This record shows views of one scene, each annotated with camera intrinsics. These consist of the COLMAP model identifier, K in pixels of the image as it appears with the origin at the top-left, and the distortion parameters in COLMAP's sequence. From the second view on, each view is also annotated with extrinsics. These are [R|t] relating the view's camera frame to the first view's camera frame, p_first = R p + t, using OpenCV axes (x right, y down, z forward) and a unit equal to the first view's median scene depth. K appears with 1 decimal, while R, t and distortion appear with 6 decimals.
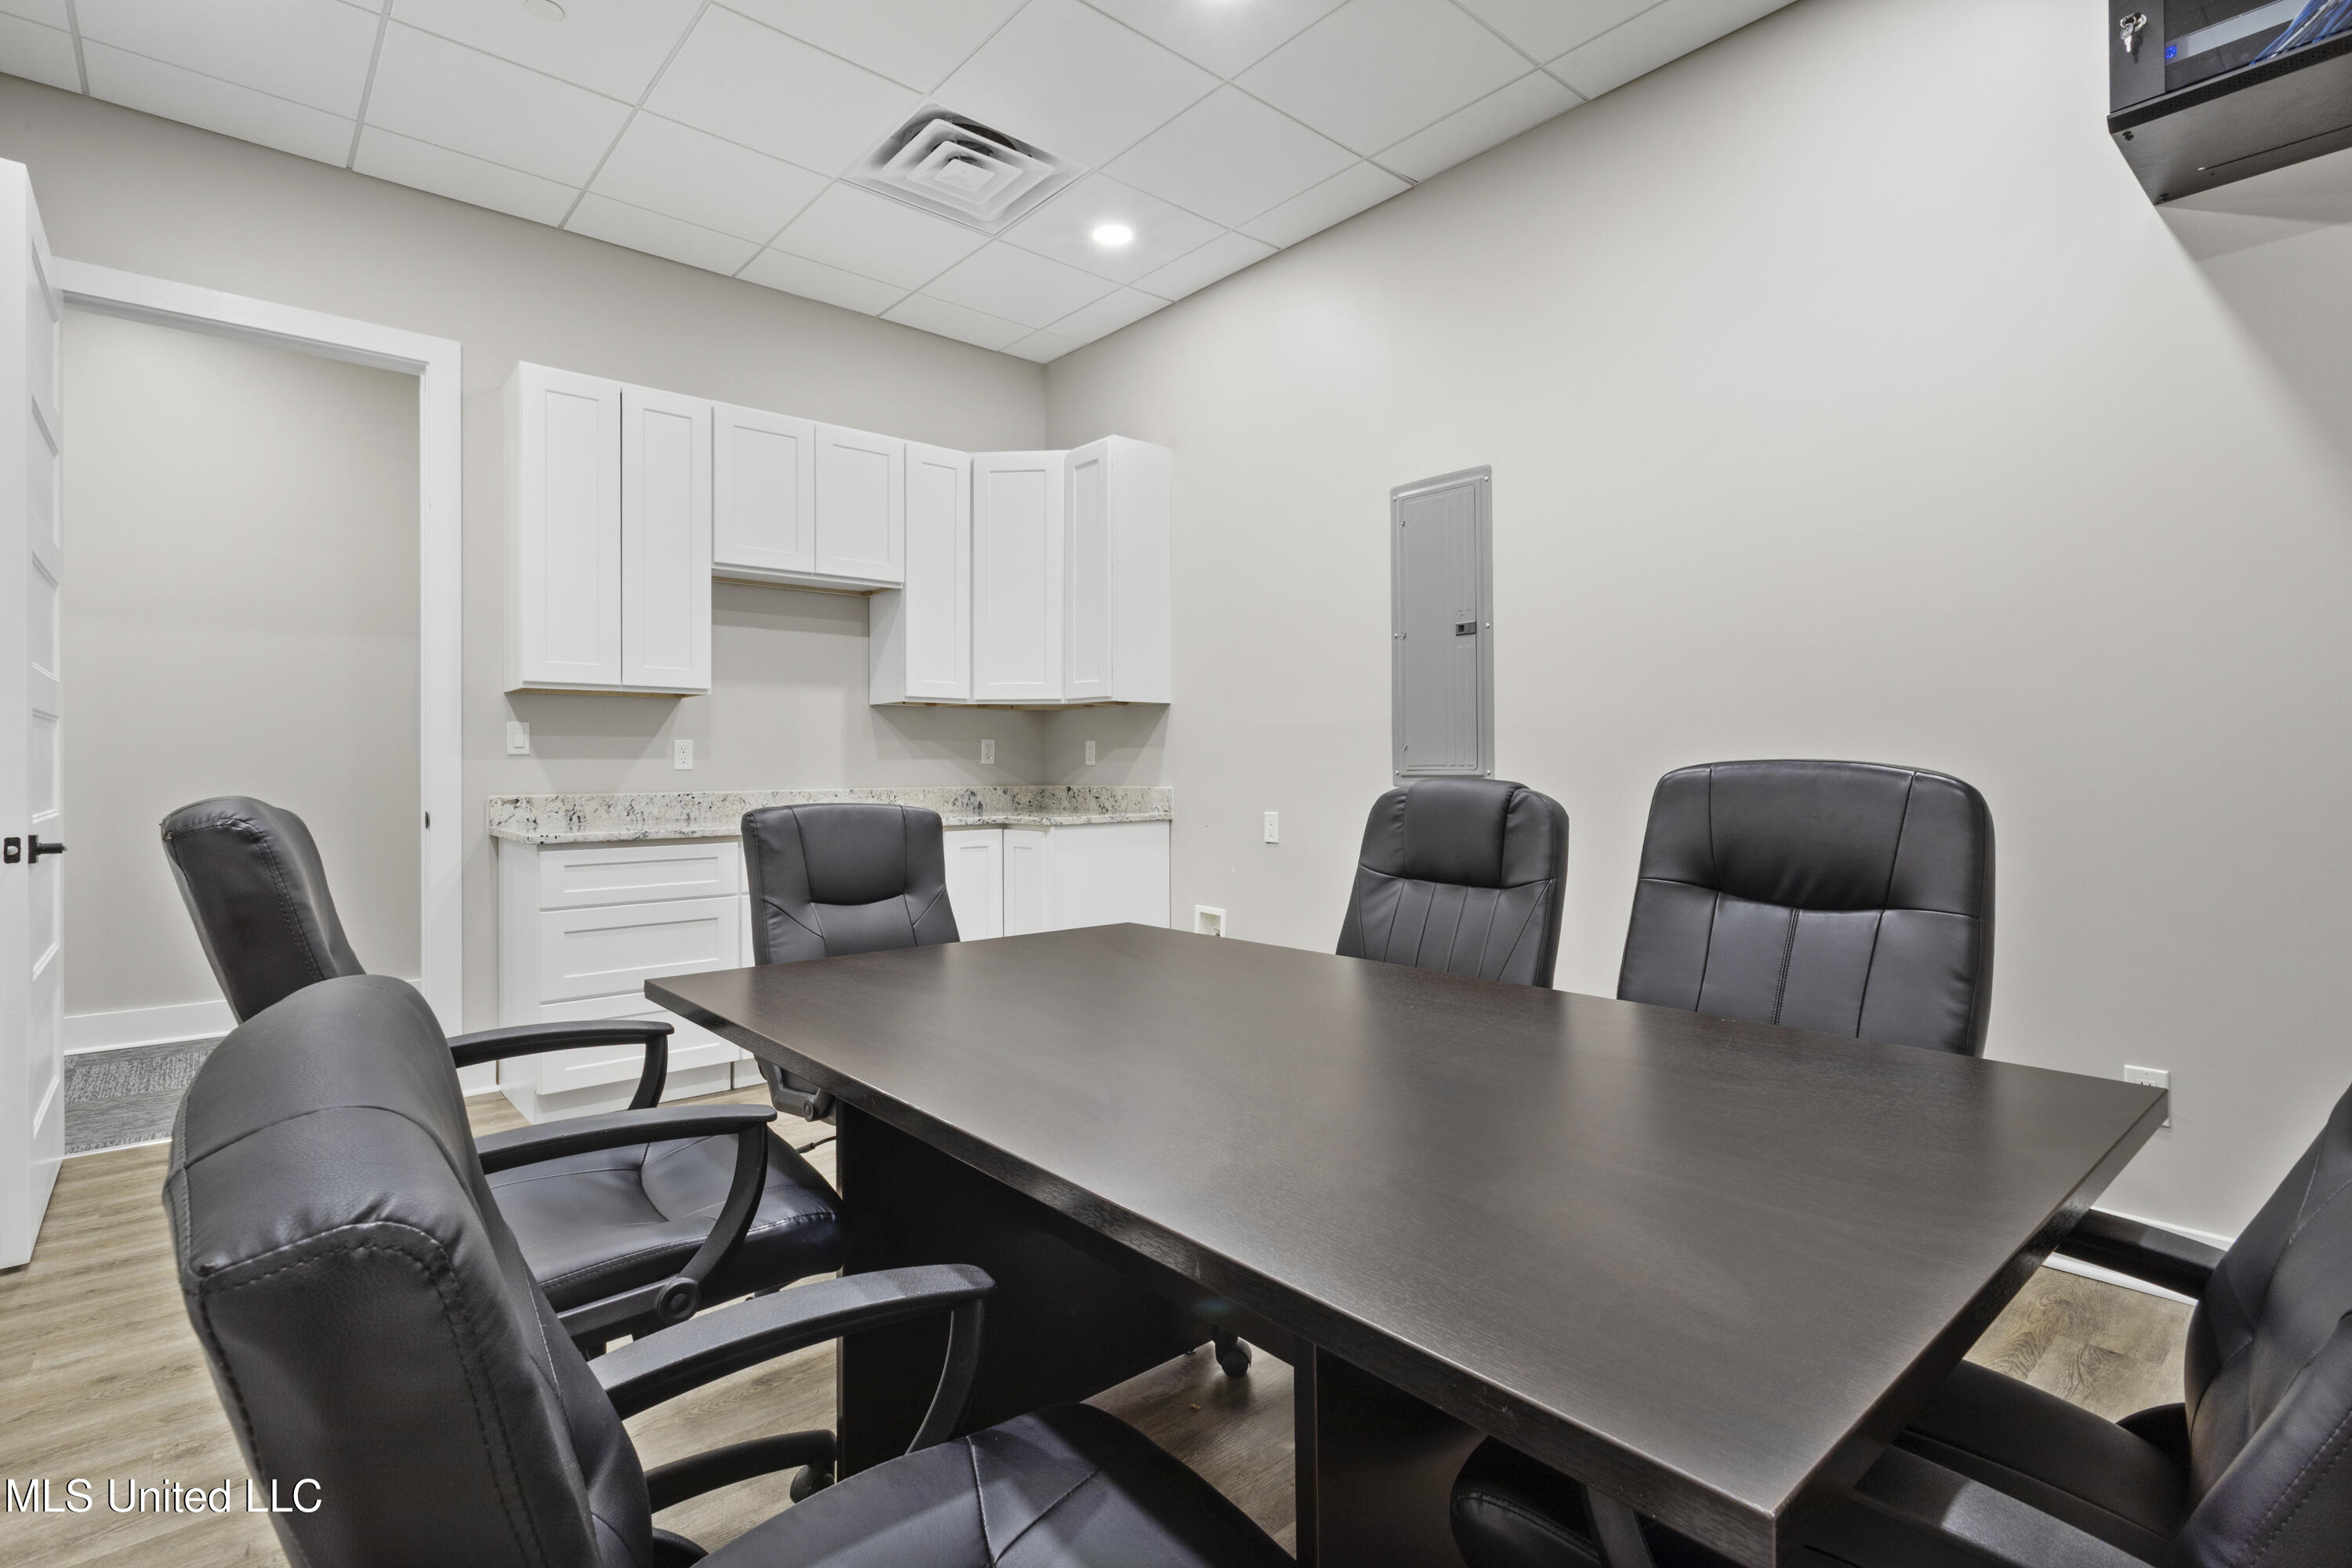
lens RADIAL K [[1115.4, 0, 1164.9], [0, 1115.4, 768.2], [0, 0, 1]] dist [-0.001518, 0.000050]
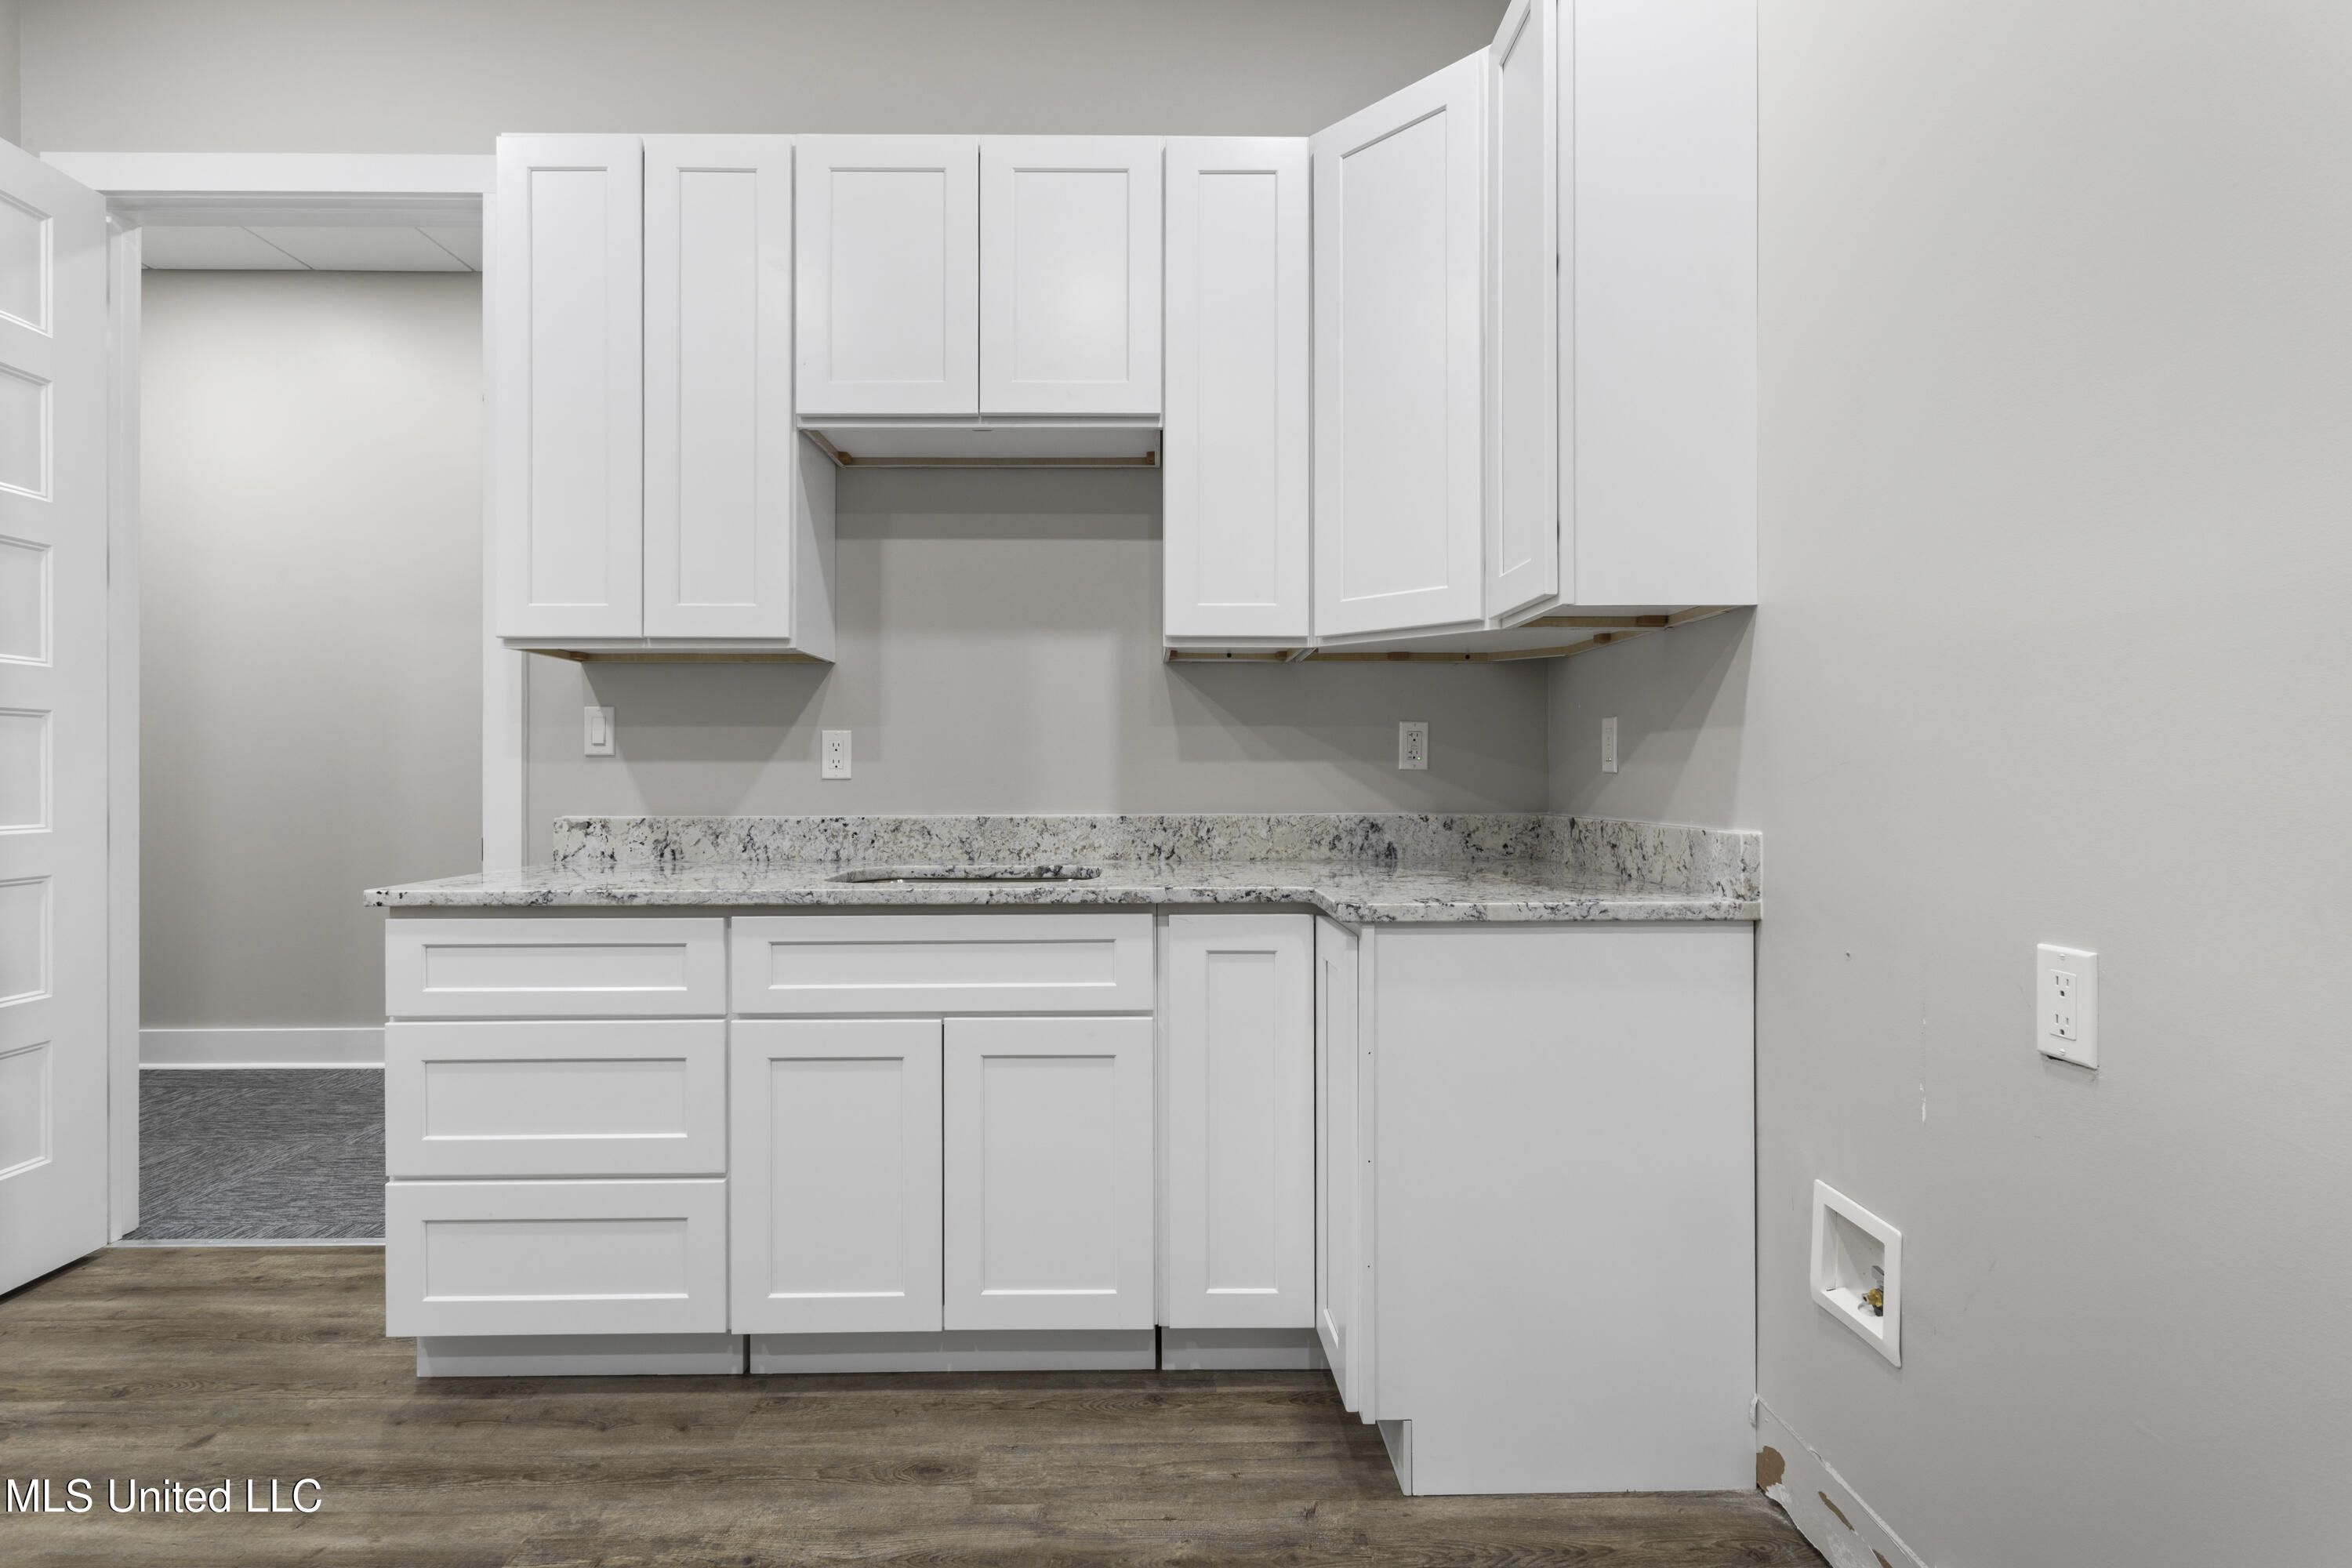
lens RADIAL K [[1115.4, 0, 1164.9], [0, 1115.4, 768.2], [0, 0, 1]] dist [-0.001518, 0.000050]
pose [[0.764512, -0.001927, -0.644606, 0.100296], [-0.002952, 0.999975, -0.006491, -0.001054], [0.644603, 0.006866, 0.764487, 0.638740]]
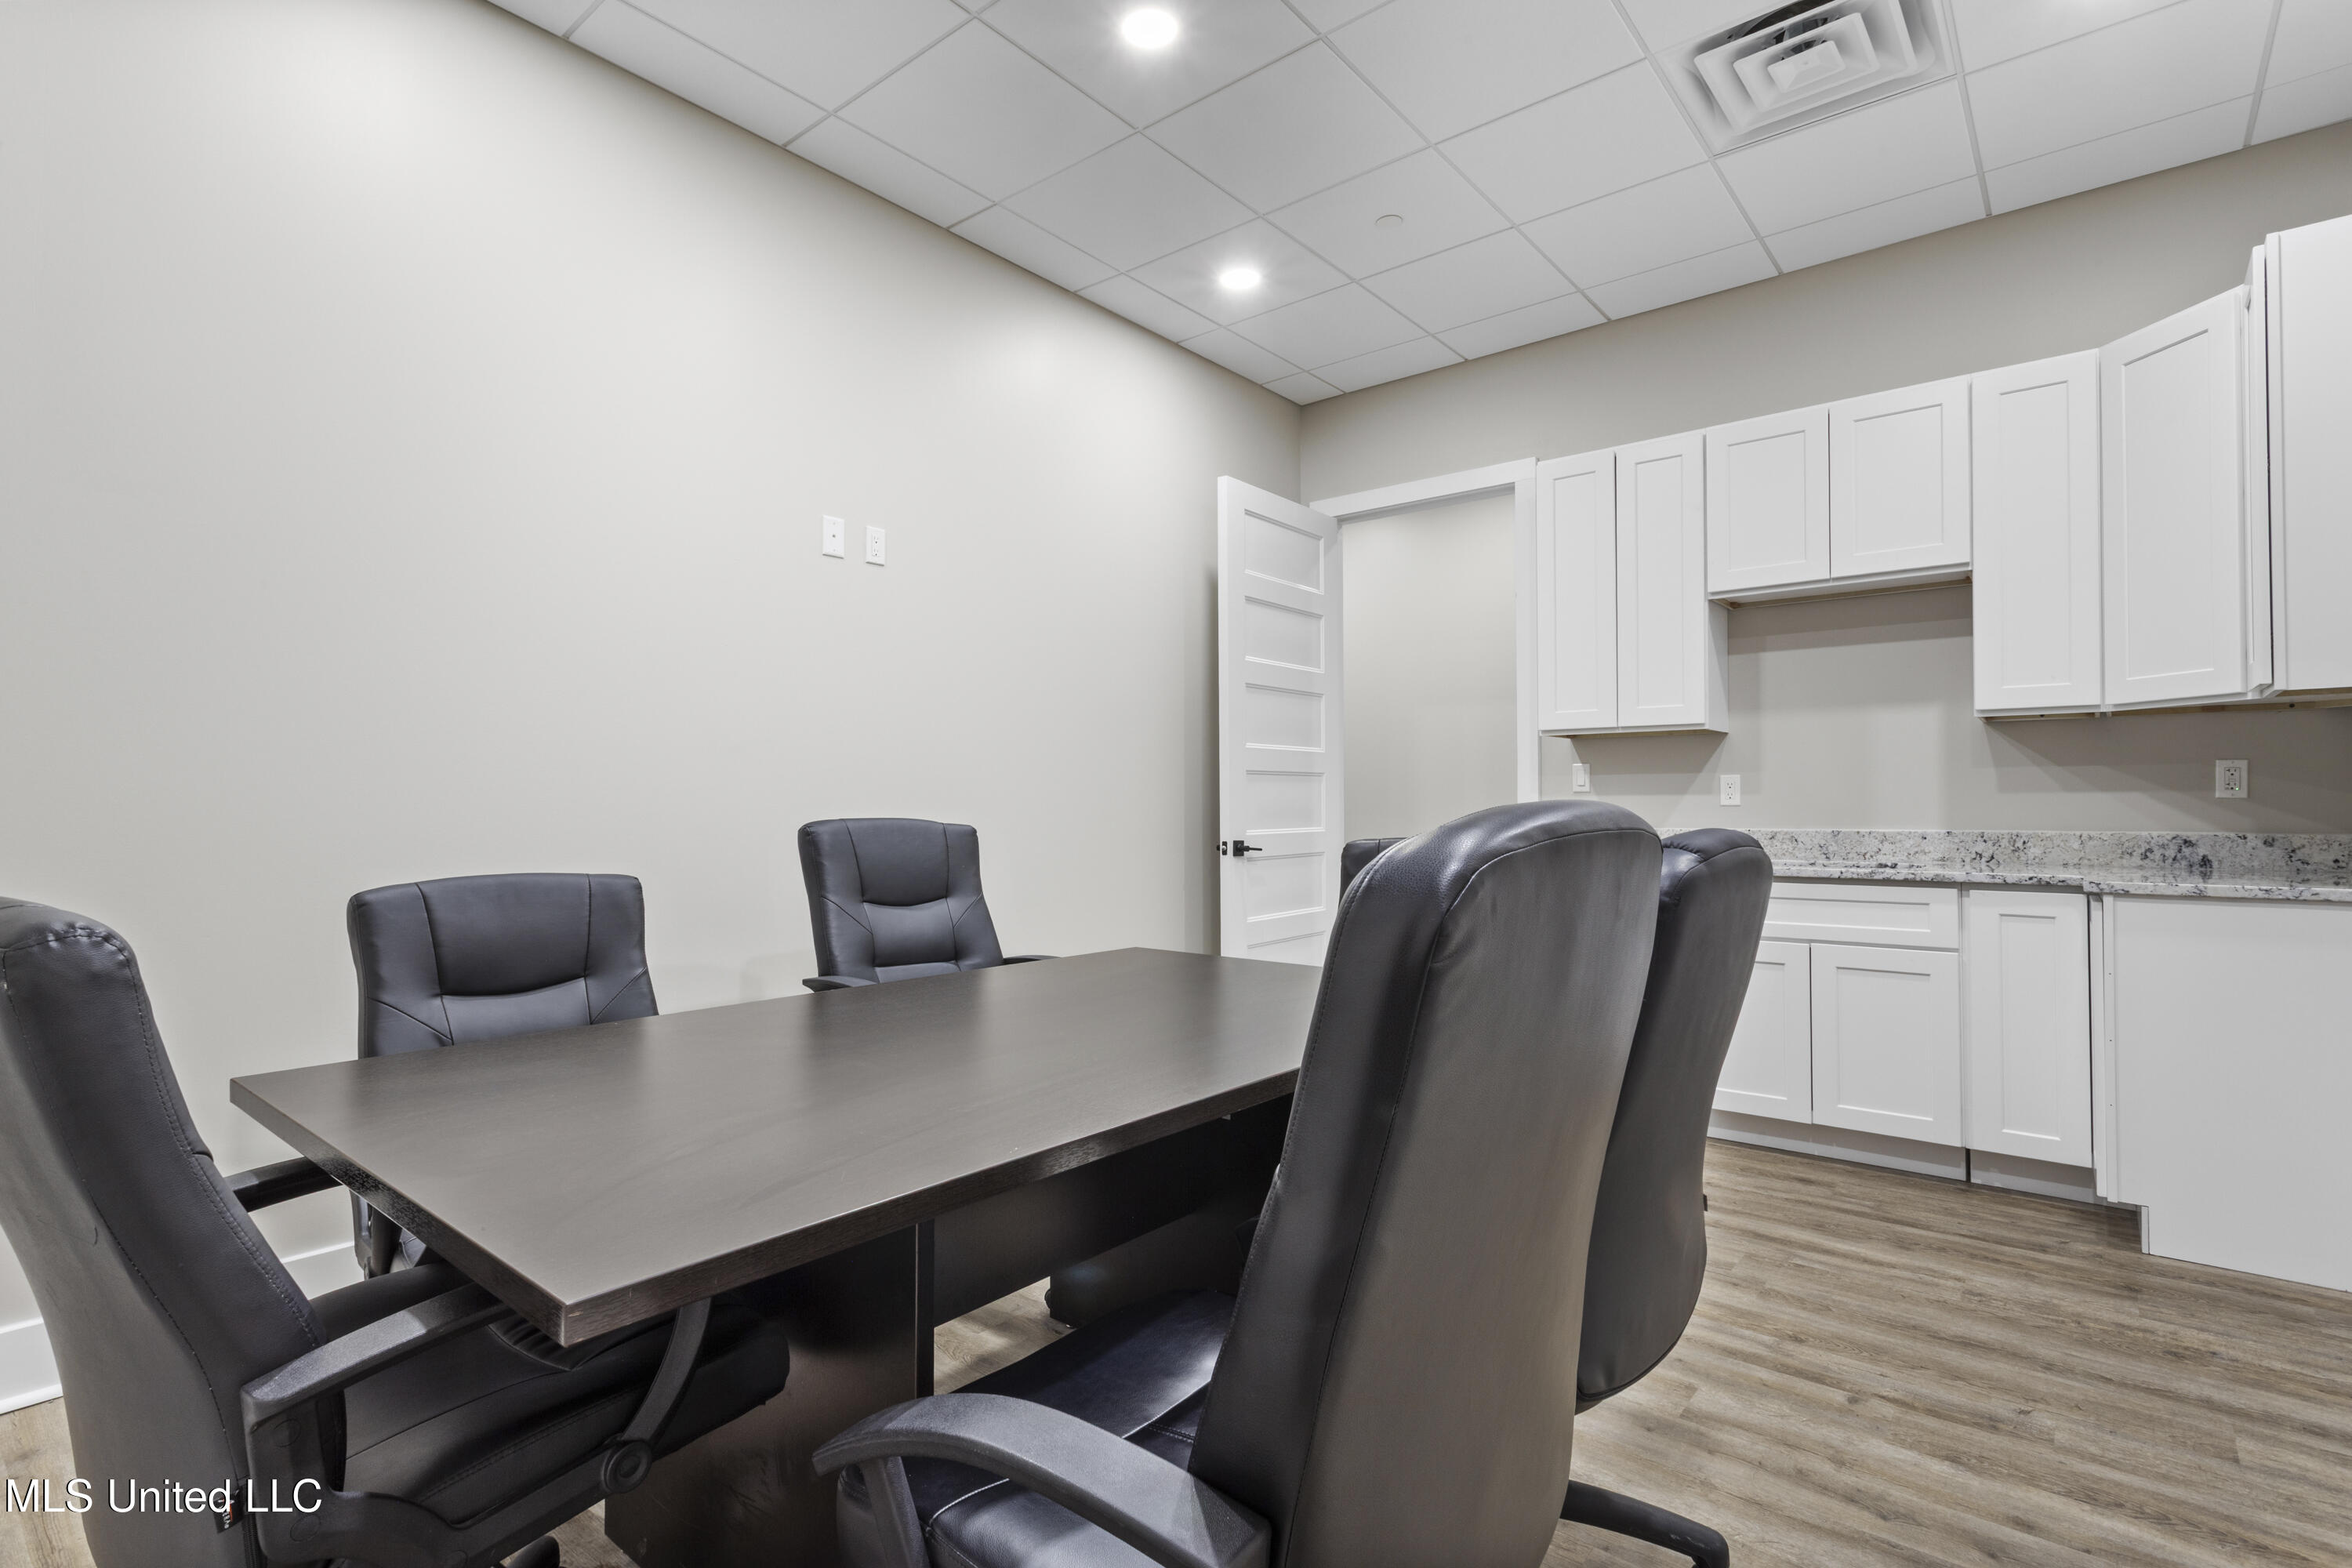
lens RADIAL K [[1115.8, 0, 1173.3], [0, 1115.8, 789.2], [0, 0, 1]] dist [0.003895, 0.001101]
pose [[0.169598, -0.009834, -0.985464, 0.445101], [0.000432, 0.999951, -0.009904, -0.003347], [0.985513, 0.001254, 0.169594, 0.347344]]
